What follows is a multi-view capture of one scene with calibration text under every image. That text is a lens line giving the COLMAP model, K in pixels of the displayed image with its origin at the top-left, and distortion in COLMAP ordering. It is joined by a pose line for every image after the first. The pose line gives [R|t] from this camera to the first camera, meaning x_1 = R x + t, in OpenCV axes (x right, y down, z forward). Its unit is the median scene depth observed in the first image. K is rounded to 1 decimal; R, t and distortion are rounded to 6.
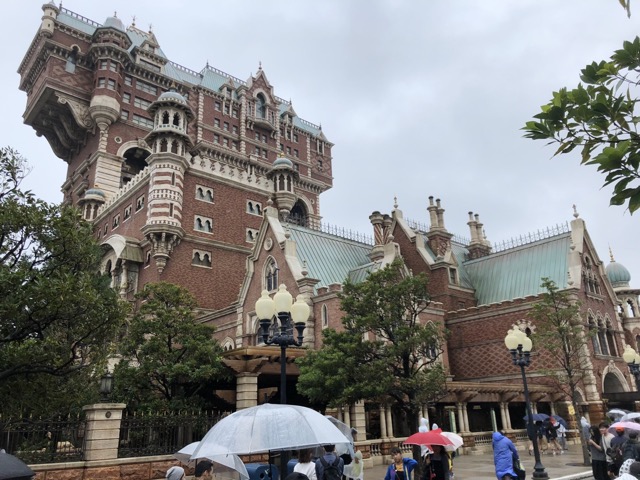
lens RADIAL K [[520.8, 0, 320.5], [0, 520.8, 240.7], [0, 0, 1]] dist [0.054012, 0.005171]
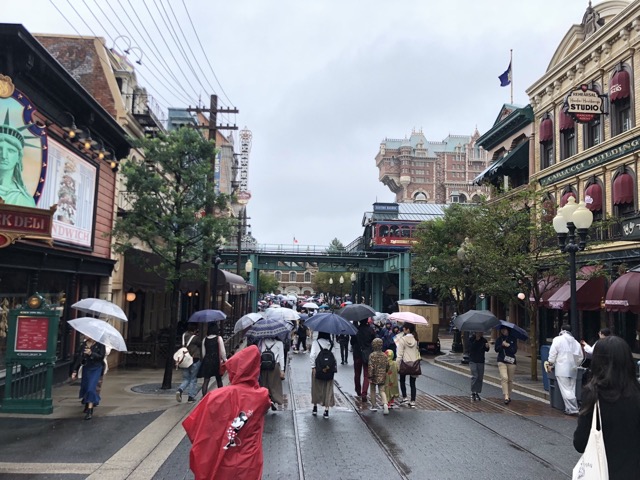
lens RADIAL K [[520.8, 0, 319.7], [0, 520.8, 239.1], [0, 0, 1]] dist [0.054012, 0.005171]
pose [[0.796093, -0.008505, -0.605115, 0.738432], [0.147533, 0.972461, 0.180428, -0.444098], [0.586916, -0.232912, 0.775424, -1.197164]]
